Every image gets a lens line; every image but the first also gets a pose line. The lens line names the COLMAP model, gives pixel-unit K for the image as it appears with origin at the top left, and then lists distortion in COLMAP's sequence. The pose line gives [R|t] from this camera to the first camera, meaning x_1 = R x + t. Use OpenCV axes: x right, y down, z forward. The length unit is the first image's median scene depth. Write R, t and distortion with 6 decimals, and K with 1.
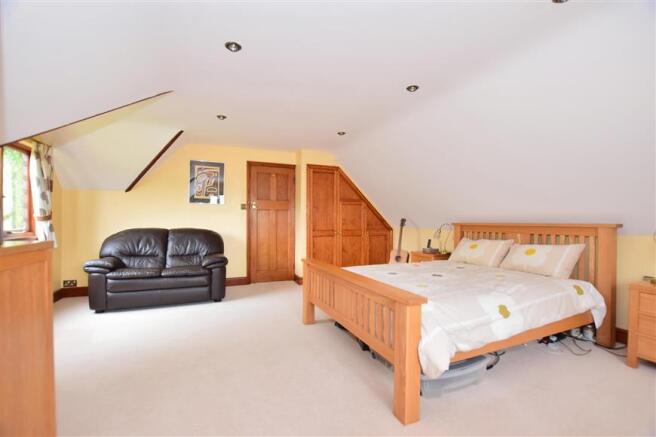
lens RADIAL K [[289.5, 0, 329.1], [0, 289.5, 219.8], [0, 0, 1]] dist [-0.027089, -0.000332]
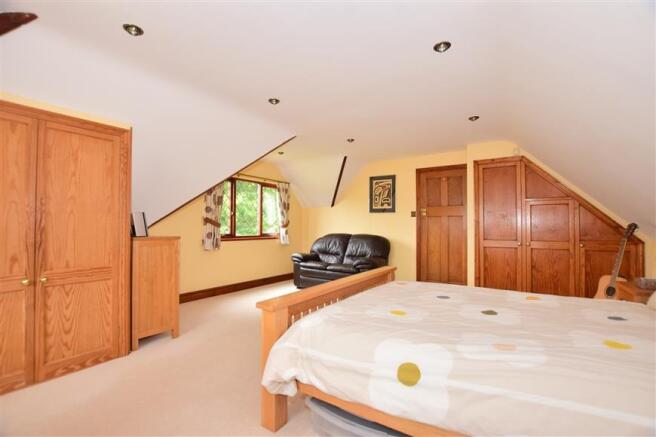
lens RADIAL K [[289.5, 0, 327.0], [0, 289.5, 221.6], [0, 0, 1]] dist [-0.027089, -0.000332]
pose [[0.538982, -0.016324, -0.842159, 0.423603], [0.002828, 0.999842, -0.017570, -0.001959], [0.842313, 0.007088, 0.538943, 0.204085]]
